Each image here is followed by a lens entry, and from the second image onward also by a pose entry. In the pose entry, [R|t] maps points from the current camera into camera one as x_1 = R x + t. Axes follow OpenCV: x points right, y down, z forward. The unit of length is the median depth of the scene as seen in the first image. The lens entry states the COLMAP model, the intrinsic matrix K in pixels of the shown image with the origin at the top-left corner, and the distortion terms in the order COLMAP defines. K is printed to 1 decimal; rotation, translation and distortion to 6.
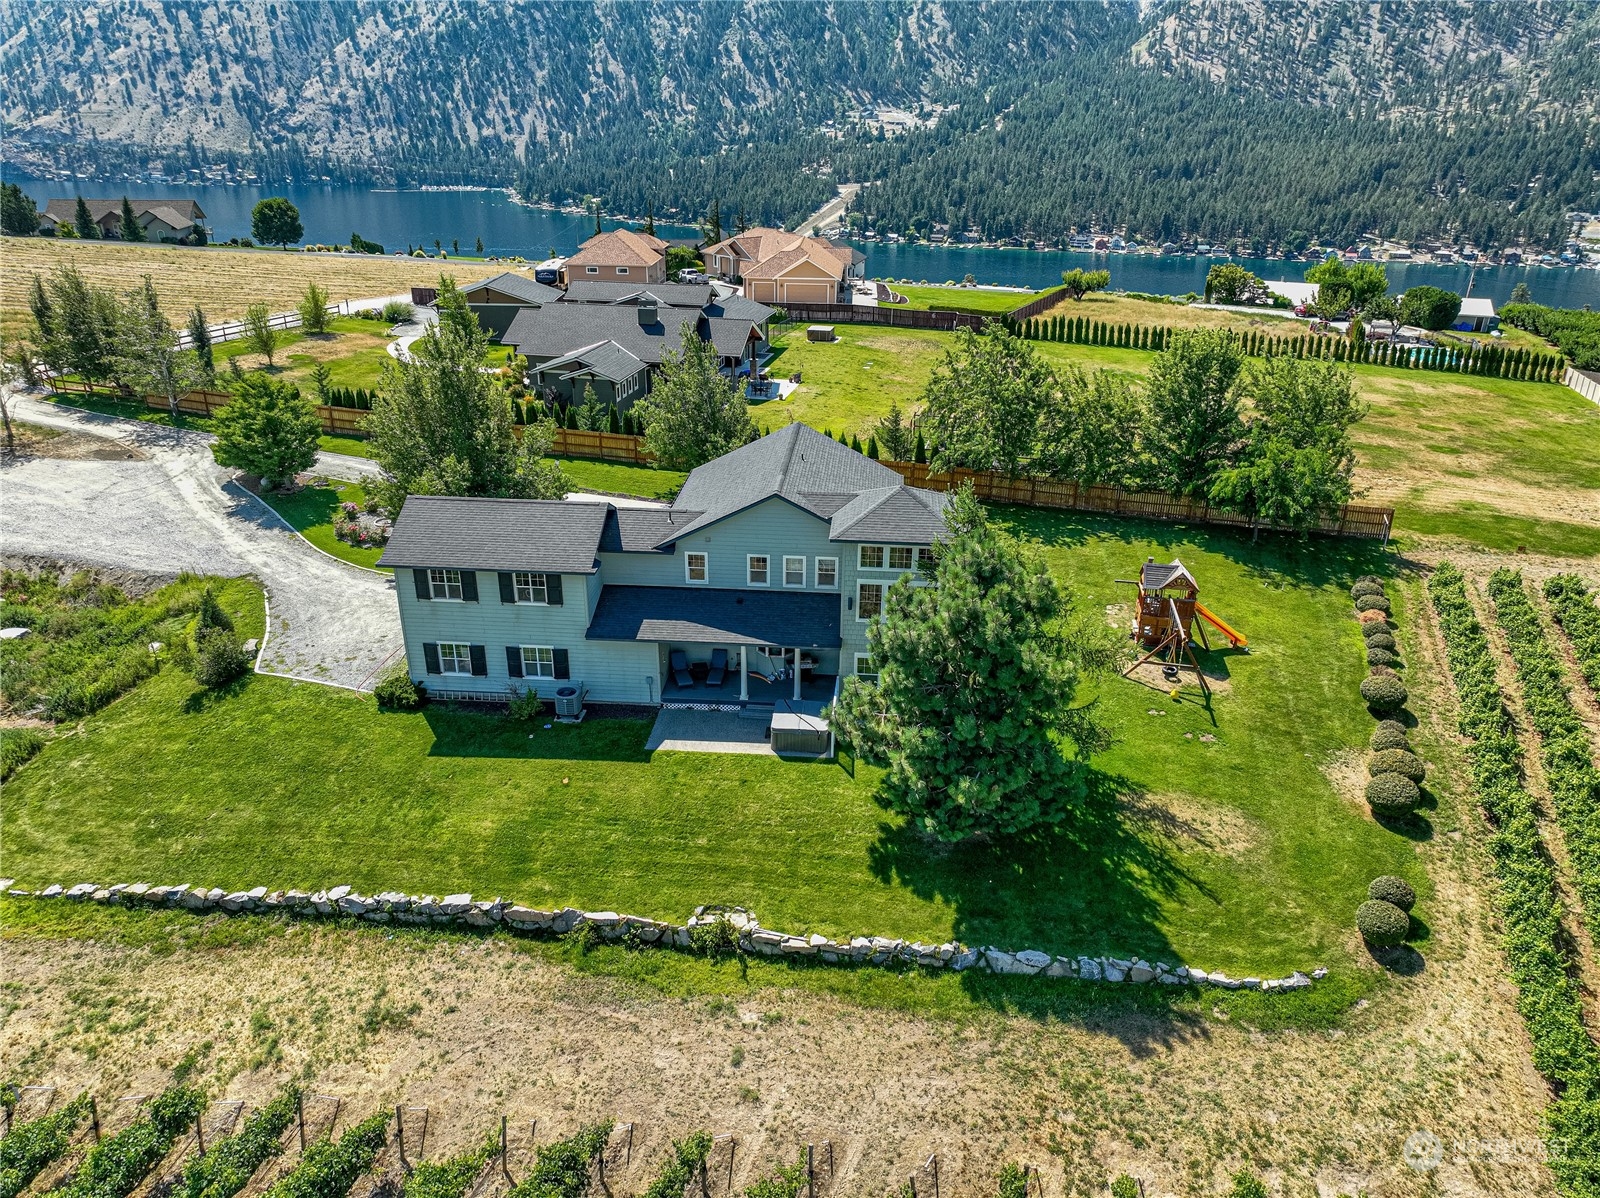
lens RADIAL K [[1117.2, 0, 800.0], [0, 1117.2, 599.0], [0, 0, 1]] dist [-0.002625, 0.017315]
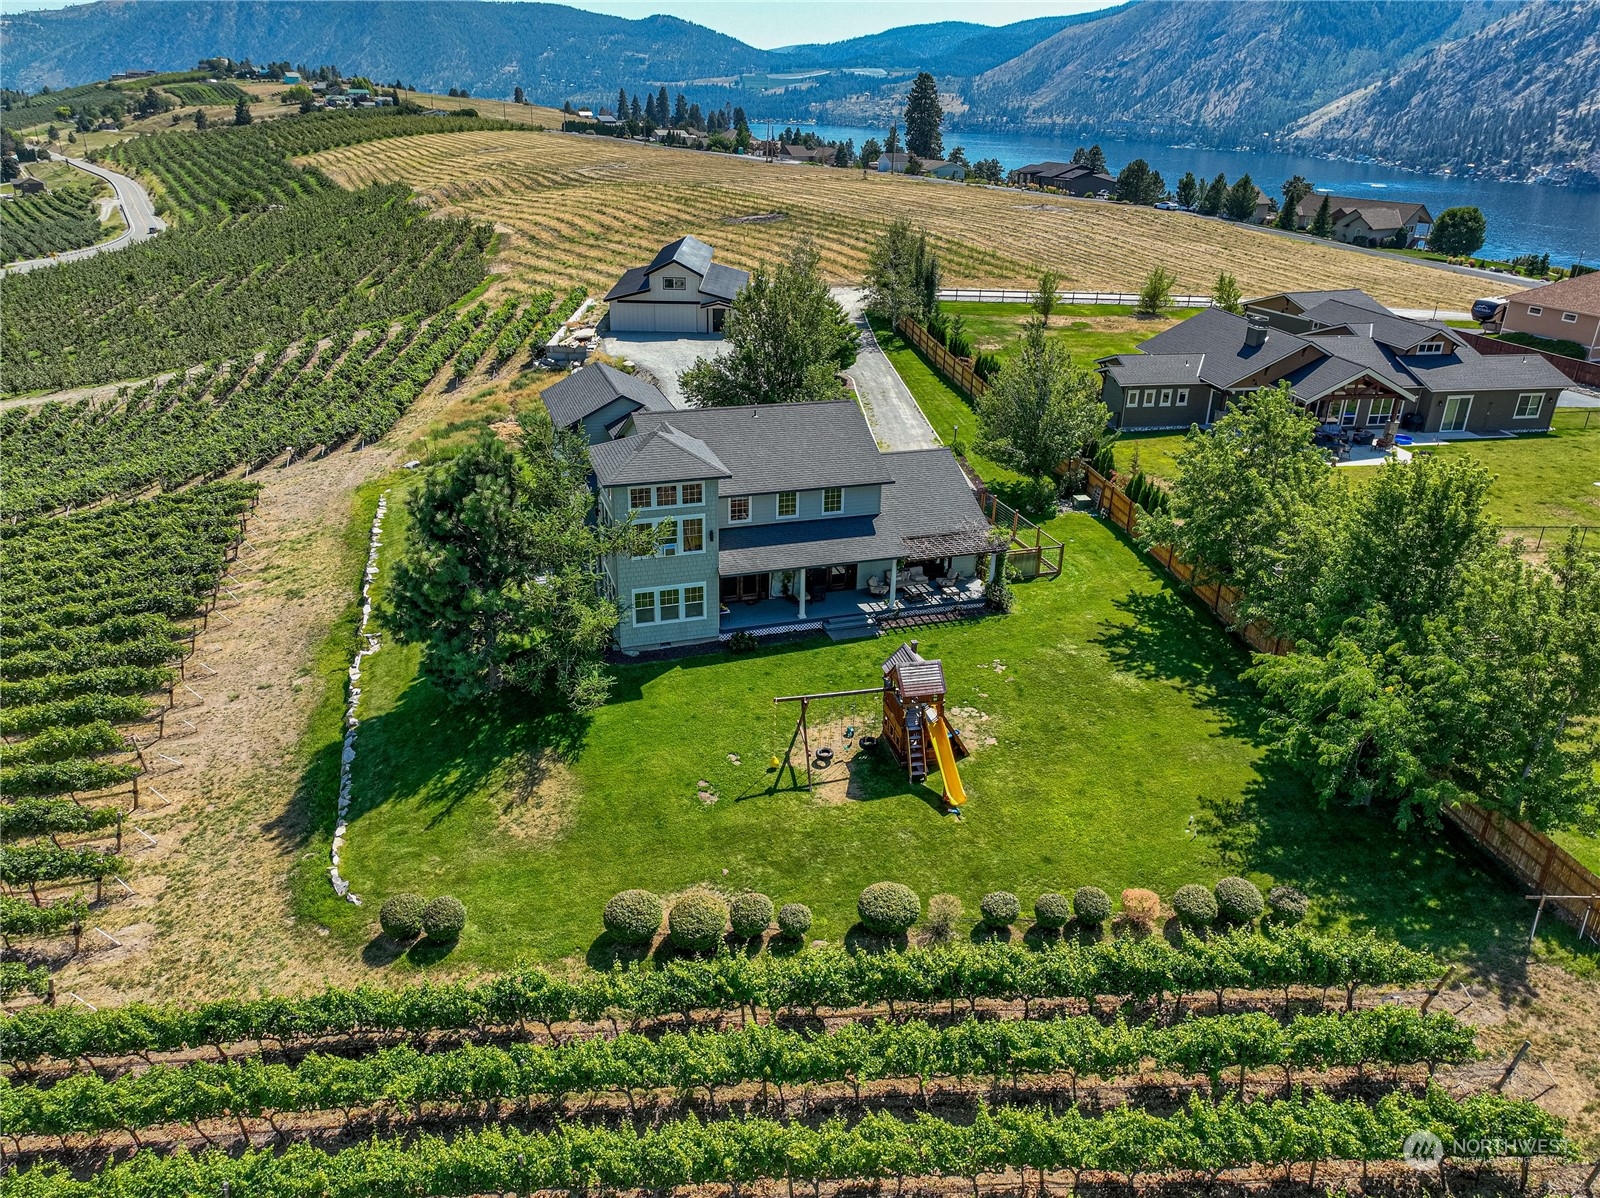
lens RADIAL K [[1117.2, 0, 800.0], [0, 1117.2, 599.0], [0, 0, 1]] dist [-0.002625, 0.017315]
pose [[0.395359, 0.377788, -0.837238, 1.425226], [-0.386190, 0.895390, 0.221662, -0.320062], [0.833396, 0.235697, 0.499898, 0.766506]]
